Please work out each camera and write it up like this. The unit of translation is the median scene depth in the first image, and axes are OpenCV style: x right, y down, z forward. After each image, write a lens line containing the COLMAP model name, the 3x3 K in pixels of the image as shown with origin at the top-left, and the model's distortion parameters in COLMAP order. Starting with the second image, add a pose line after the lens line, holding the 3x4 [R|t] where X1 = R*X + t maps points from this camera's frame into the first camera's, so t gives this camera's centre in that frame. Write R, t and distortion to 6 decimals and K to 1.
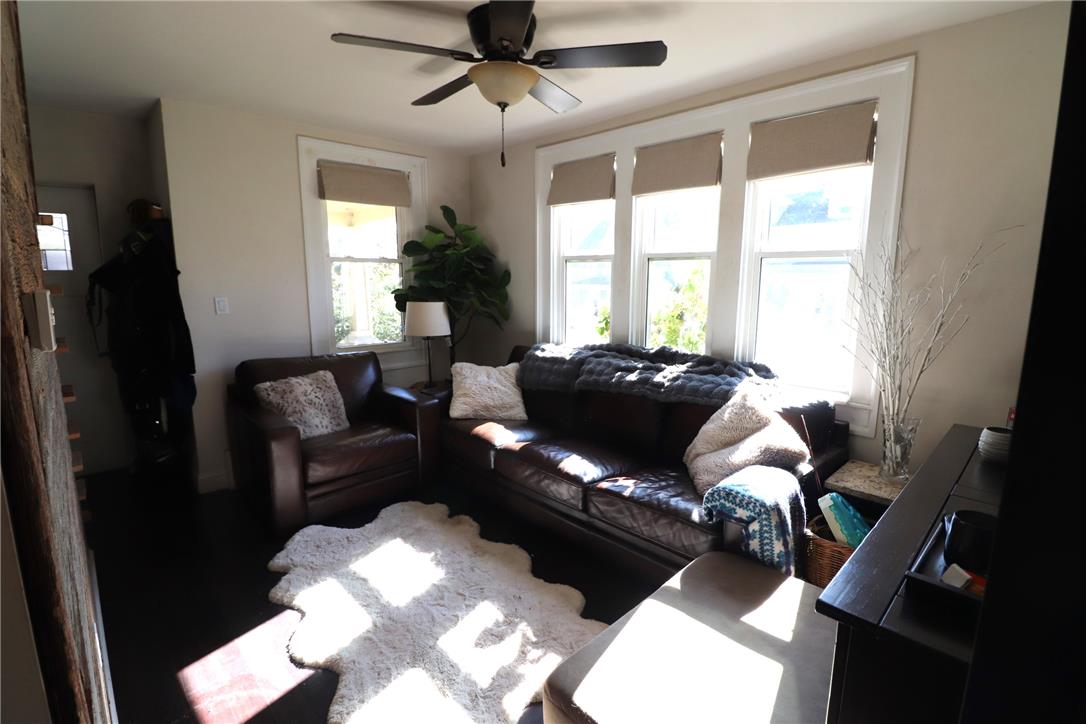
lens RADIAL K [[506.4, 0, 540.2], [0, 506.4, 354.2], [0, 0, 1]] dist [-0.002615, -0.011353]
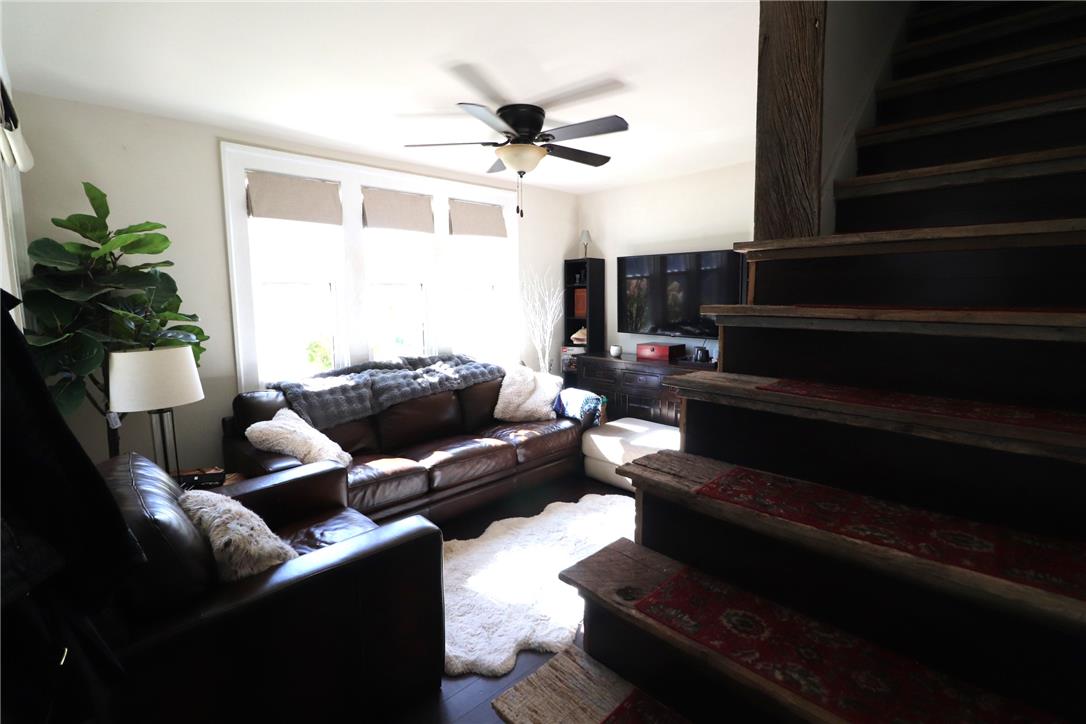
lens RADIAL K [[506.4, 0, 543.2], [0, 506.4, 356.5], [0, 0, 1]] dist [-0.002615, -0.011353]
pose [[-0.006631, -0.117841, 0.993010, -1.151135], [0.175345, 0.977510, 0.117172, -0.117950], [-0.984485, 0.174896, 0.014181, 0.778054]]
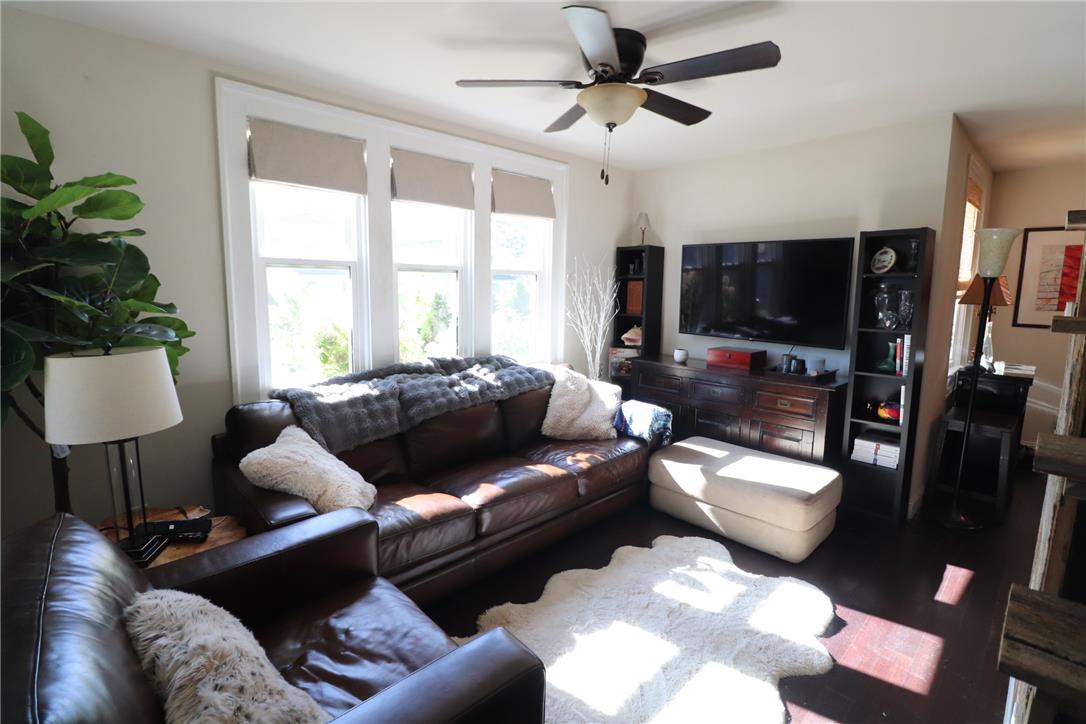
lens RADIAL K [[506.4, 0, 541.2], [0, 506.4, 355.8], [0, 0, 1]] dist [-0.002615, -0.011353]
pose [[0.003724, -0.133646, 0.991022, -0.894763], [0.150525, 0.979812, 0.131569, -0.142557], [-0.988599, 0.148683, 0.023766, 0.914337]]
